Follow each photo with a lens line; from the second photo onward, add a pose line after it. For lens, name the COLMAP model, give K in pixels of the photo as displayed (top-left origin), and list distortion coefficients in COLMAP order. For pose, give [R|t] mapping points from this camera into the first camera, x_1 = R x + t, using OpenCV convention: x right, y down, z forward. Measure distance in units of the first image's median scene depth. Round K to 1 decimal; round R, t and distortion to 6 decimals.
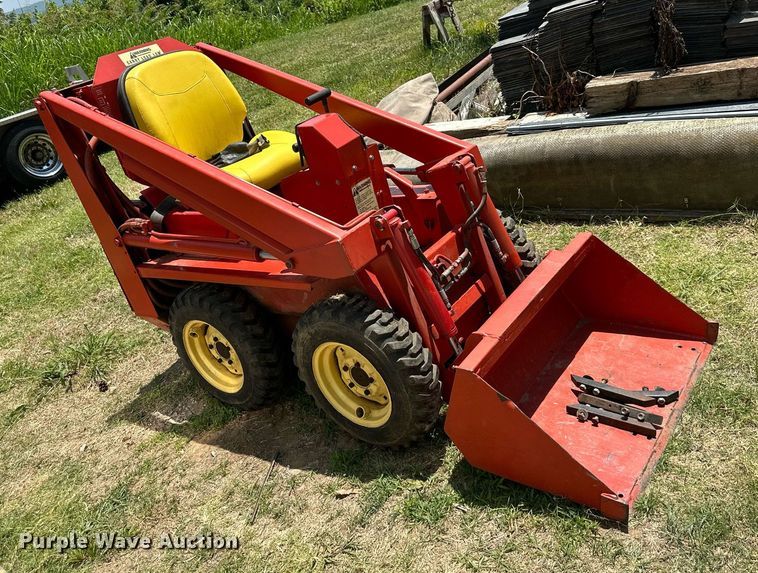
lens RADIAL K [[684.8, 0, 395.2], [0, 684.8, 277.6], [0, 0, 1]] dist [0.120435, -0.207553]
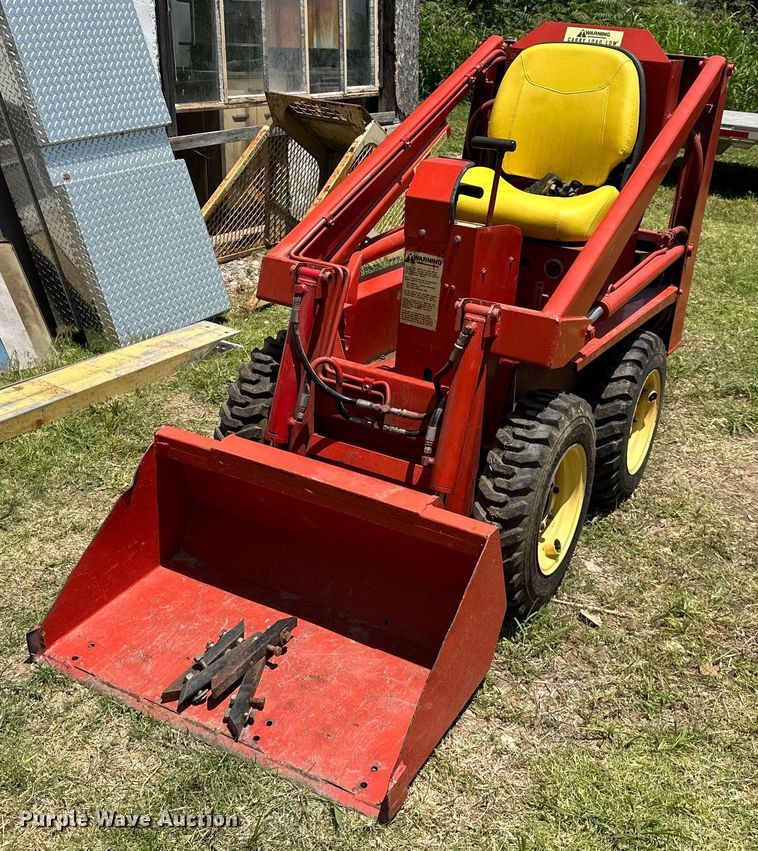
lens RADIAL K [[1022.5, 0, 407.2], [0, 1022.5, 349.6], [0, 0, 1]] dist [0.110524, 0.000000]
pose [[0.116699, 0.552304, -0.825434, 0.875507], [-0.514906, 0.744337, 0.425245, -0.495370], [0.849266, 0.375396, 0.371248, 0.562182]]
